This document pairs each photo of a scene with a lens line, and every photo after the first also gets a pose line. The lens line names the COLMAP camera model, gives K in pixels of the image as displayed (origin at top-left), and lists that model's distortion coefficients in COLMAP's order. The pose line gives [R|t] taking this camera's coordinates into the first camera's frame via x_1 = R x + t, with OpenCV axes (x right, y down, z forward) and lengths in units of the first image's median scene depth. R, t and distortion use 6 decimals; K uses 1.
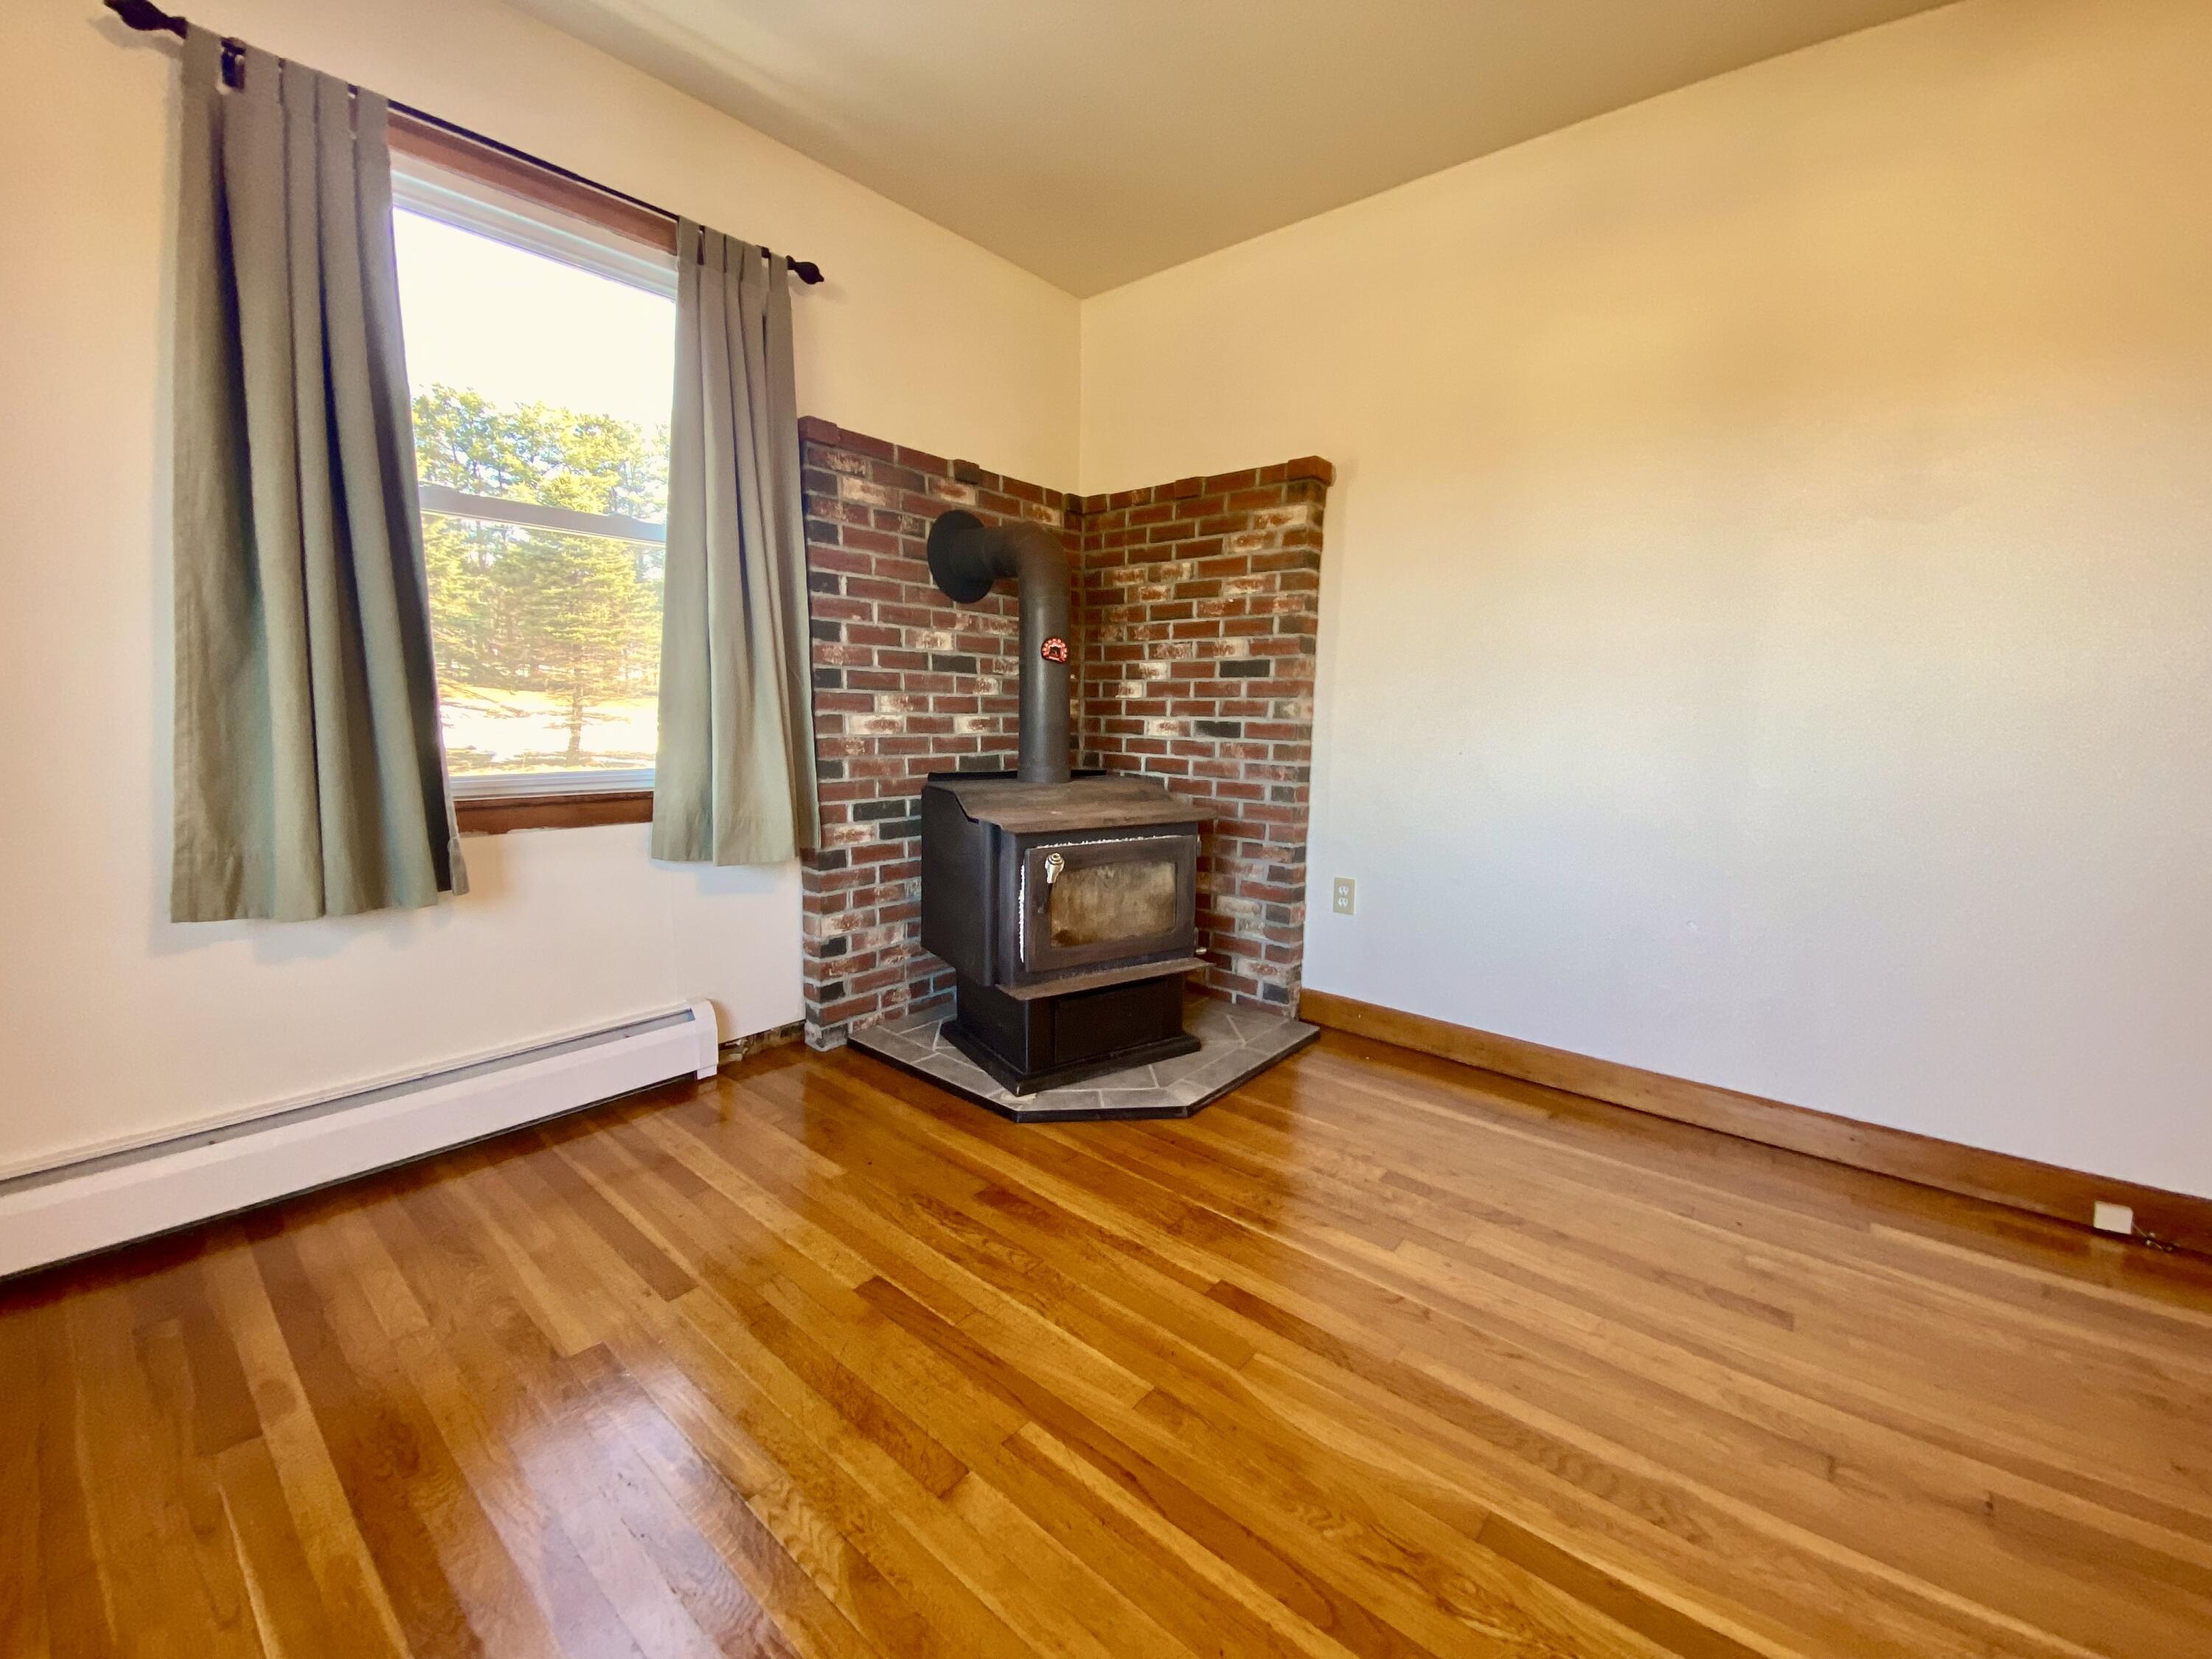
lens RADIAL K [[913.7, 0, 1122.0], [0, 913.7, 868.6], [0, 0, 1]] dist [0.014785, -0.014726]
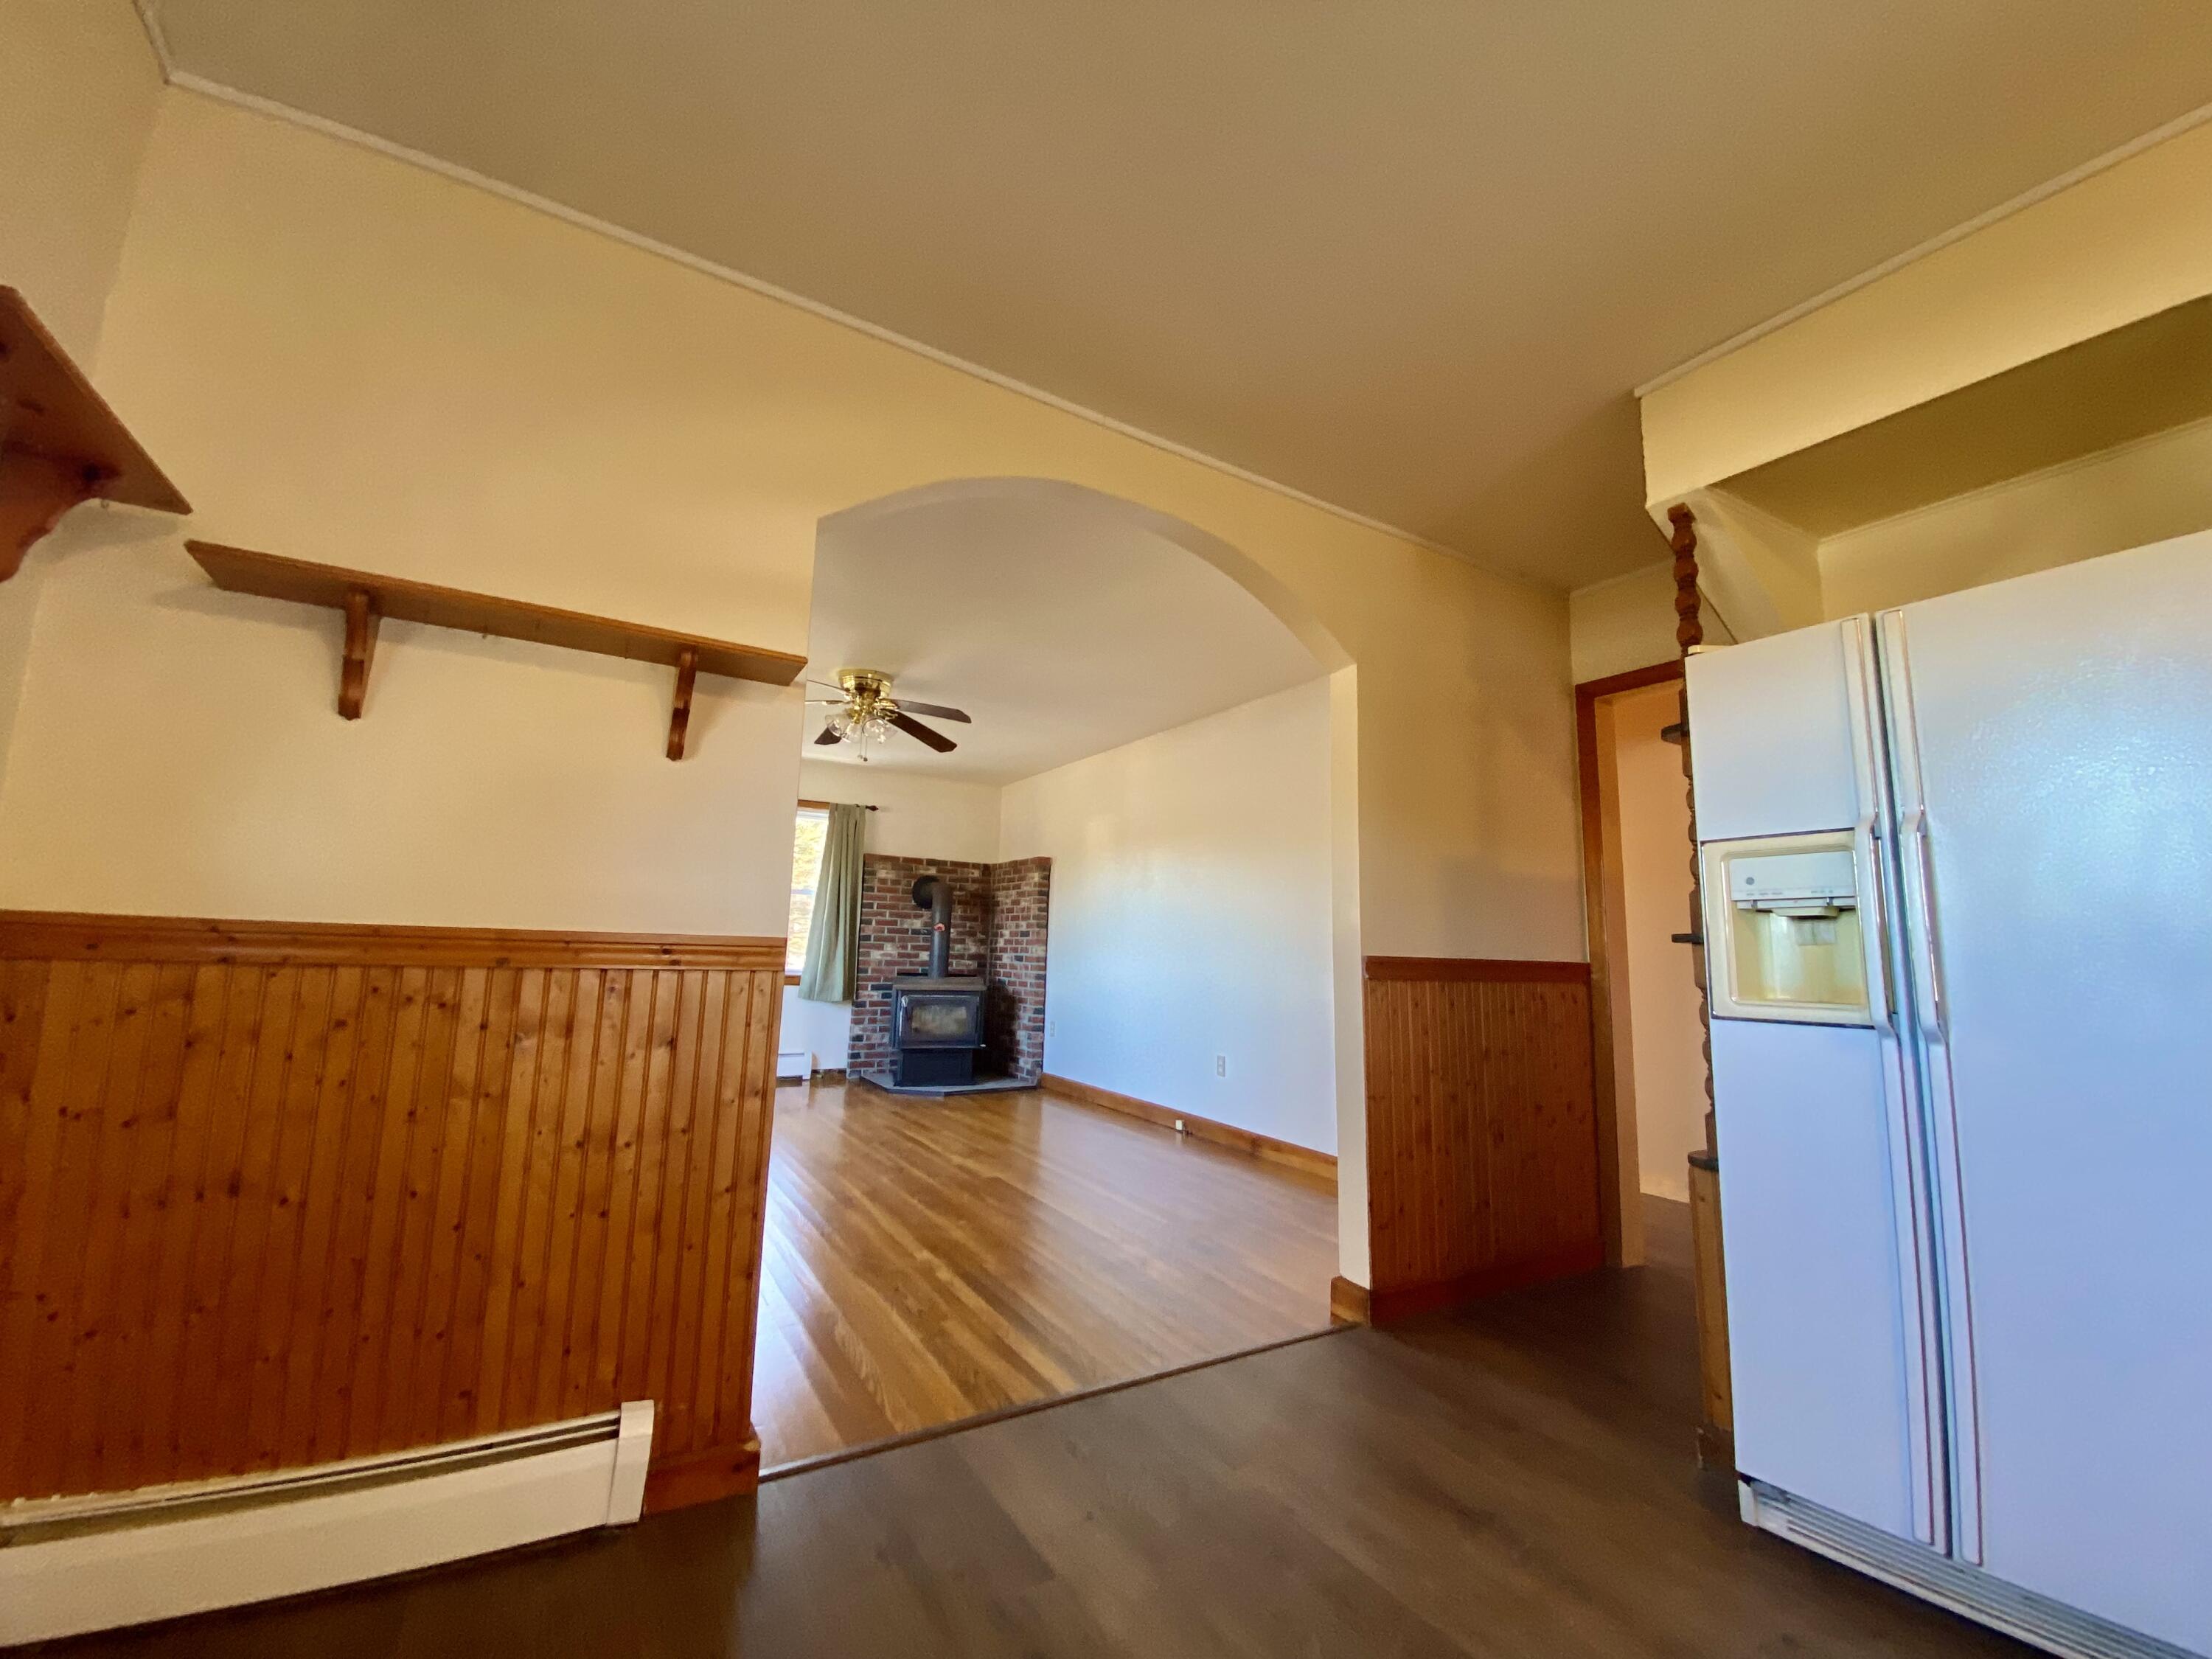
lens RADIAL K [[913.7, 0, 1098.4], [0, 913.7, 828.9], [0, 0, 1]] dist [0.014785, -0.014726]
pose [[0.944564, -0.036007, -0.326348, 1.200723], [-0.065730, 0.953108, -0.295405, 0.239137], [0.321681, 0.300480, 0.897905, -1.308005]]
